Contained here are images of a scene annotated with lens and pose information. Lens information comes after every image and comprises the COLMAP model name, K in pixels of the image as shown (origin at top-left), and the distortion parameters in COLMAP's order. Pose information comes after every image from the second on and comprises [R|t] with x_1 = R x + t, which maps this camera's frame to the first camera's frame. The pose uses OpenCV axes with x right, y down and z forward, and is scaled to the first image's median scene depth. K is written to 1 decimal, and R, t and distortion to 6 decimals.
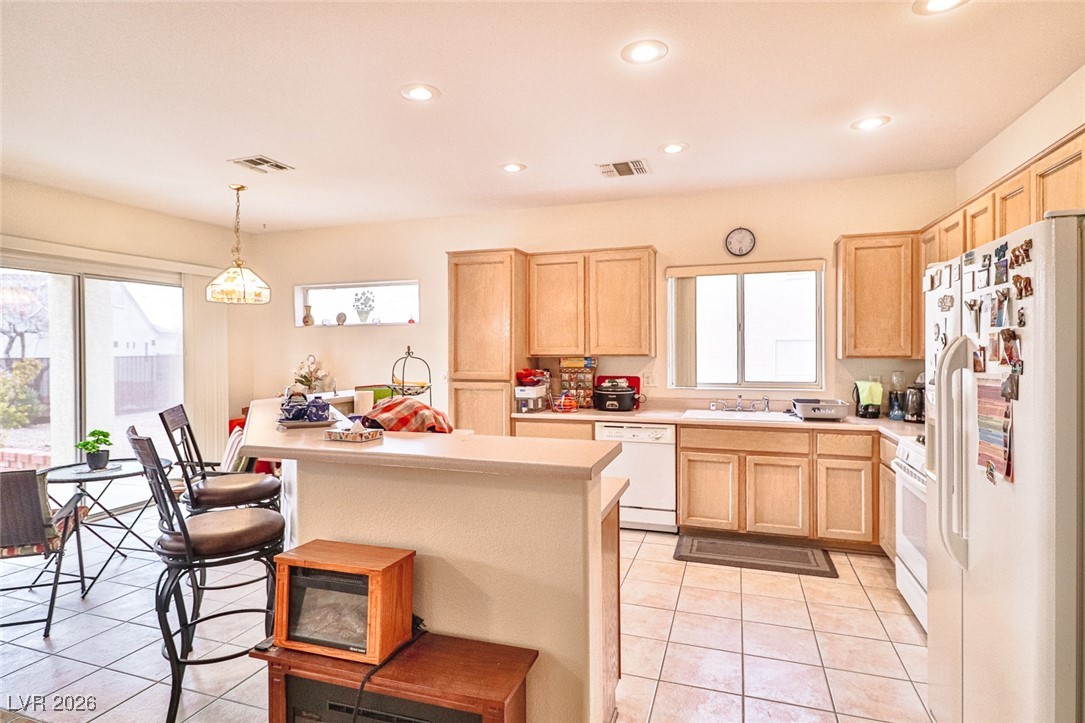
lens RADIAL K [[563.8, 0, 542.8], [0, 563.8, 348.9], [0, 0, 1]] dist [-0.001378, -0.000495]
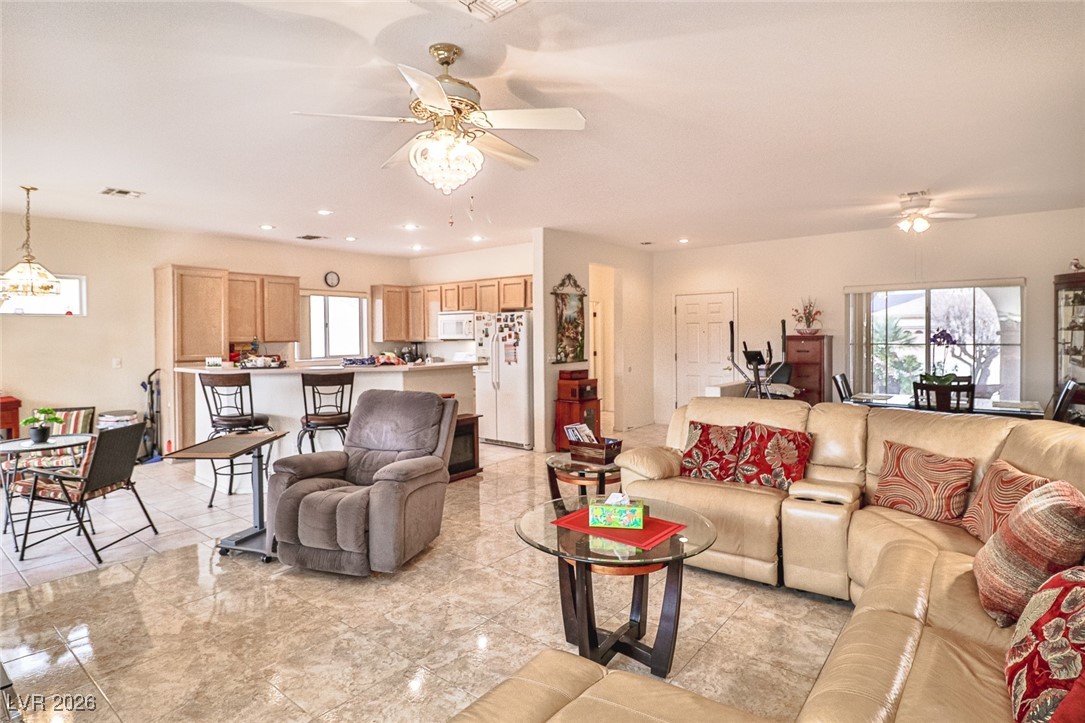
lens RADIAL K [[563.8, 0, 542.8], [0, 563.8, 348.9], [0, 0, 1]] dist [-0.001378, -0.000495]
pose [[0.339225, -0.019928, 0.940494, -1.142832], [0.006641, 0.999801, 0.018789, 0.007112], [-0.940682, -0.000128, 0.339290, -0.268894]]
